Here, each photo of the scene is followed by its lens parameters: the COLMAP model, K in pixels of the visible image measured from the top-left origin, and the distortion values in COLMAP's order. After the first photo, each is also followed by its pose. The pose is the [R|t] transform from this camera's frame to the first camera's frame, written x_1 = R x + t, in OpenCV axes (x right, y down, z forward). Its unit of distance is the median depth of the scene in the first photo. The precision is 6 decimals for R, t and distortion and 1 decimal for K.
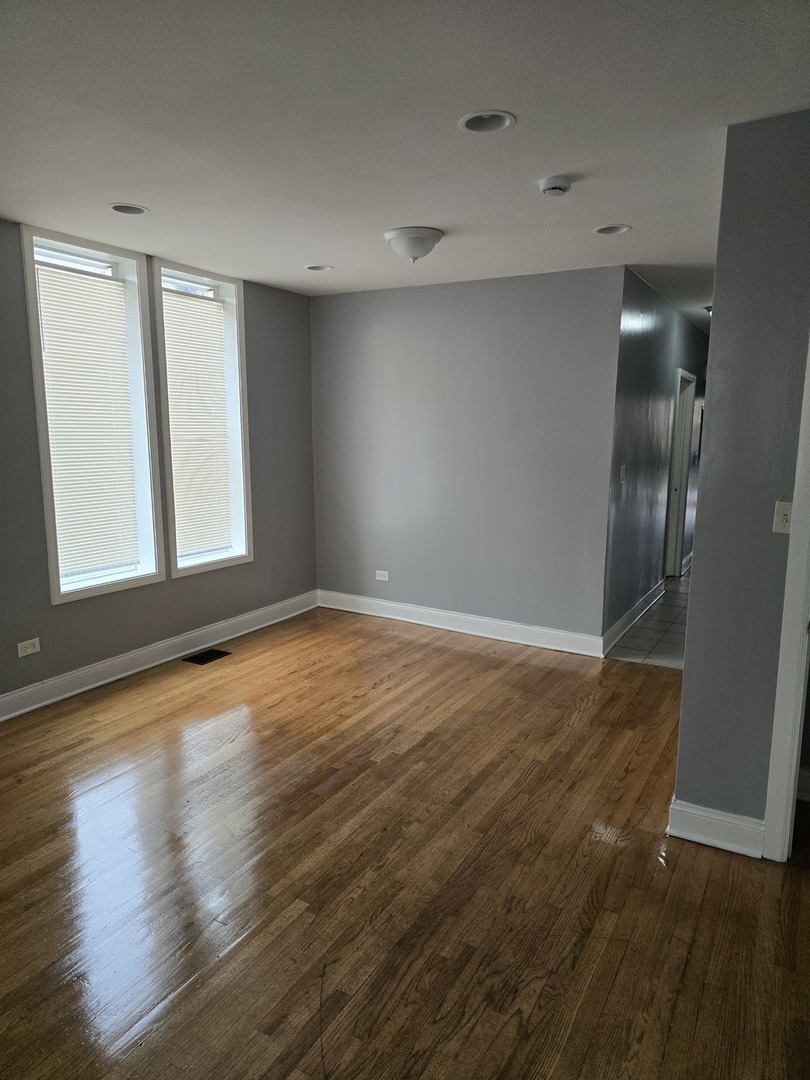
lens RADIAL K [[716.5, 0, 395.4], [0, 716.5, 546.2], [0, 0, 1]] dist [0.064478, -0.104110]
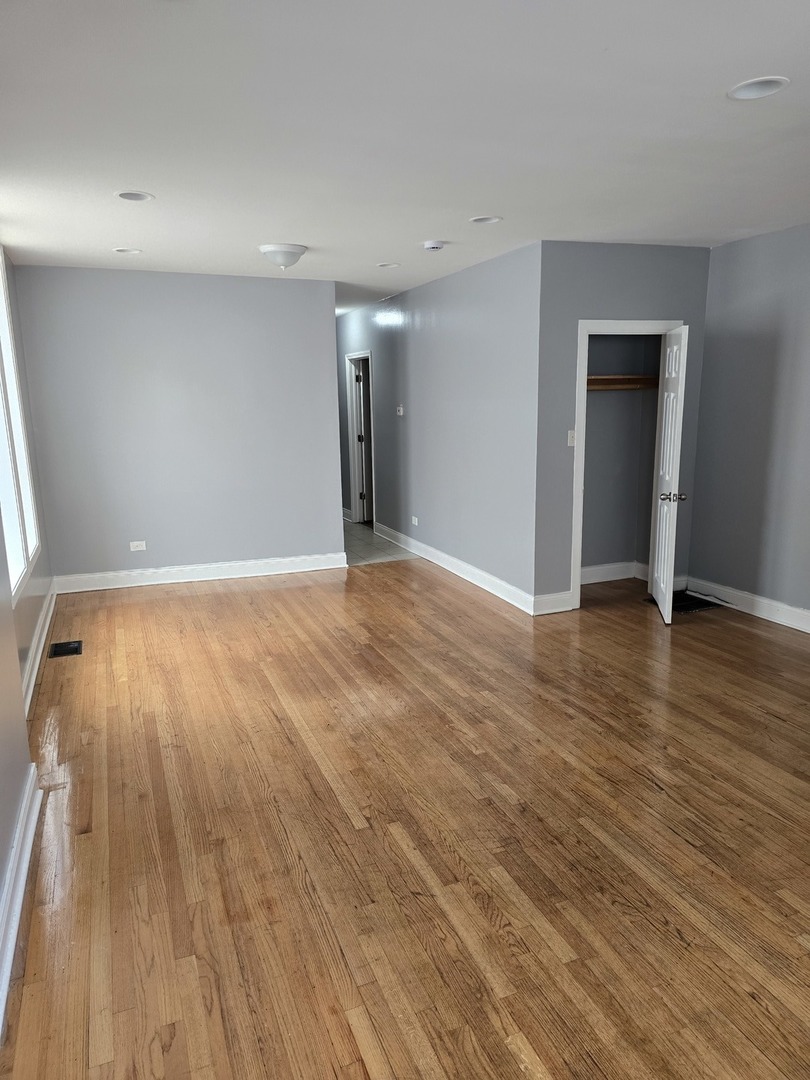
lens RADIAL K [[716.5, 0, 395.4], [0, 716.5, 546.2], [0, 0, 1]] dist [0.064478, -0.104110]
pose [[0.612679, -0.175137, 0.770682, -0.930427], [0.151126, 0.983106, 0.103268, -0.016437], [-0.775748, 0.053200, 0.628796, 0.078754]]
